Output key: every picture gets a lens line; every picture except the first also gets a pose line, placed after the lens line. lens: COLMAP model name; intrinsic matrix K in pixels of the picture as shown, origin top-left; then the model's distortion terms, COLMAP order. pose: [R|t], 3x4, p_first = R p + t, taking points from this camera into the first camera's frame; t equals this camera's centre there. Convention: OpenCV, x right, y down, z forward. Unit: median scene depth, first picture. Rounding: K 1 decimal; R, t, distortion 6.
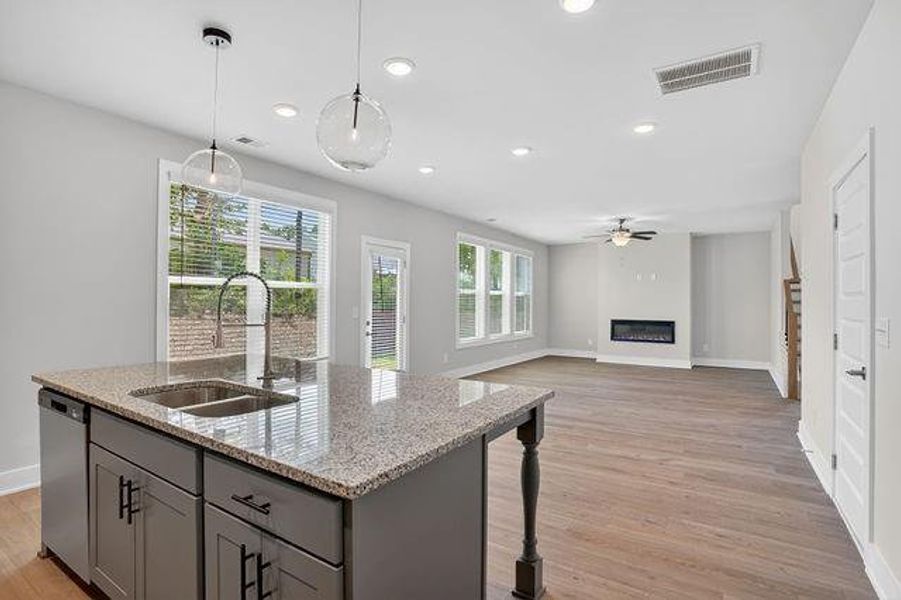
lens RADIAL K [[450.0, 0, 447.2], [0, 450.0, 293.6], [0, 0, 1]] dist [-0.075945, 0.034857]
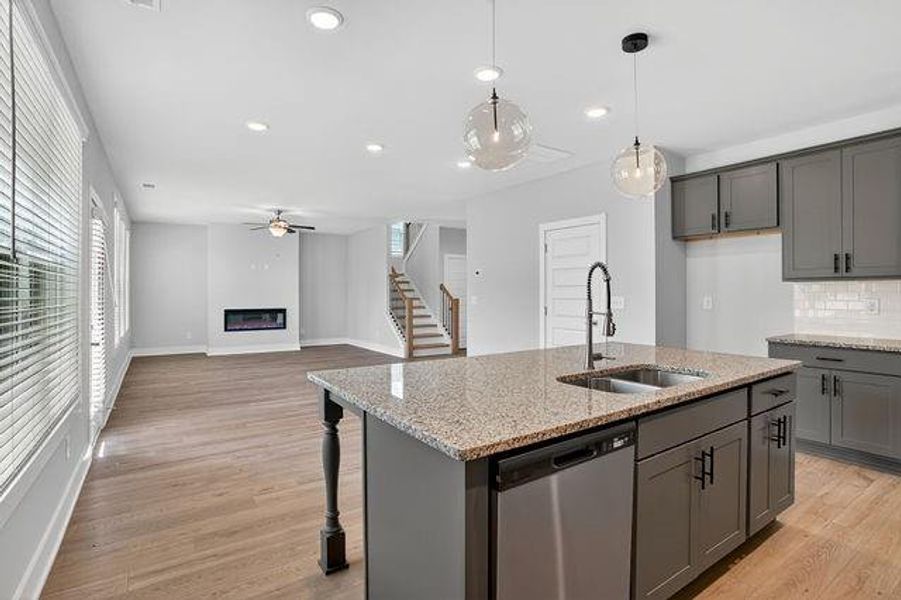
lens RADIAL K [[450.0, 0, 447.2], [0, 450.0, 293.6], [0, 0, 1]] dist [-0.075945, 0.034857]
pose [[0.396891, -0.011547, 0.917793, -0.342736], [-0.011026, 0.999789, 0.017346, 0.002182], [-0.917799, -0.017004, 0.396680, 0.202432]]
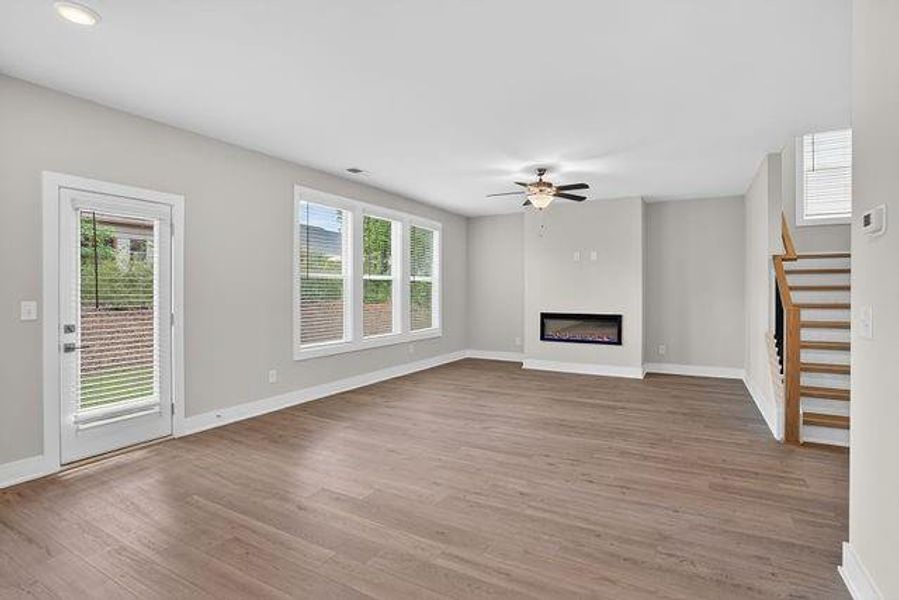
lens RADIAL K [[449.0, 0, 446.2], [0, 449.0, 293.6], [0, 0, 1]] dist [-0.075945, 0.034857]
pose [[0.997878, -0.006316, 0.064806, 0.173431], [0.004694, 0.999673, 0.025152, 0.006365], [-0.064943, -0.024795, 0.997581, 0.277081]]
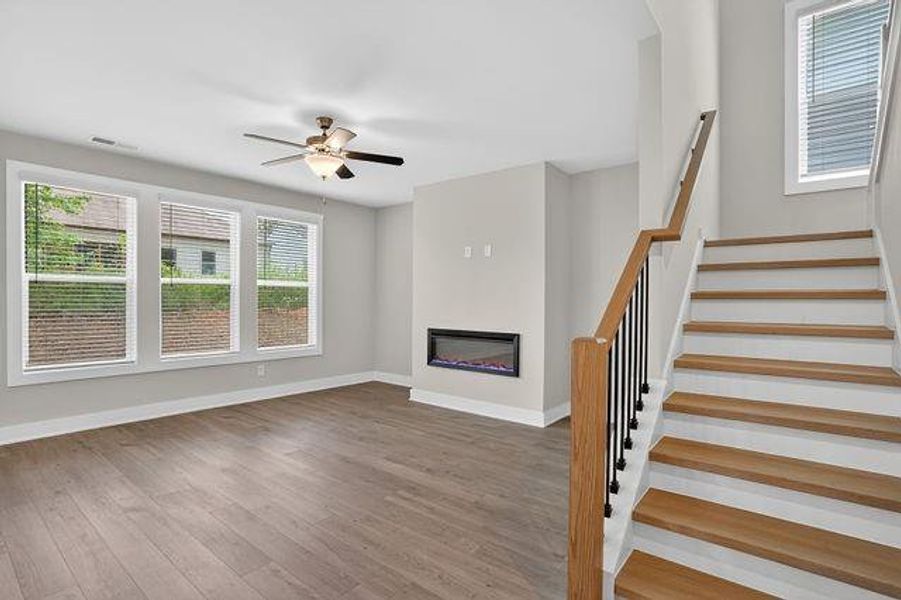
lens RADIAL K [[442.4, 0, 448.2], [0, 442.4, 309.7], [0, 0, 1]] dist [-0.070141, 0.032420]
pose [[0.994687, 0.001328, -0.102942, 0.492303], [0.002522, 0.999303, 0.037258, 0.014219], [0.102919, -0.037319, 0.993989, 0.480149]]
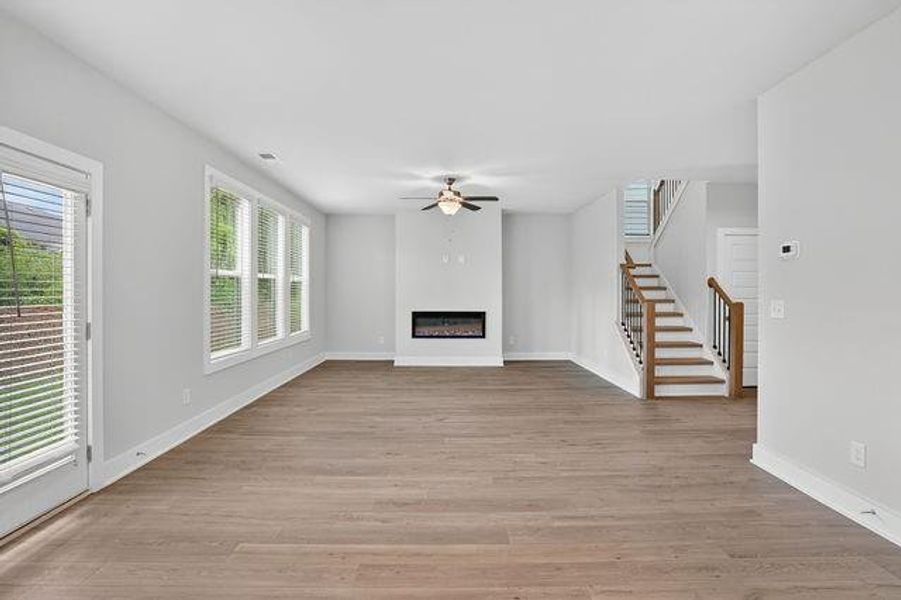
lens RADIAL K [[450.0, 0, 447.2], [0, 450.0, 293.6], [0, 0, 1]] dist [-0.075945, 0.034857]
pose [[0.834625, -0.011243, 0.550704, -0.025127], [-0.002637, 0.999699, 0.024406, 0.006611], [-0.550812, -0.021822, 0.834344, 0.322209]]
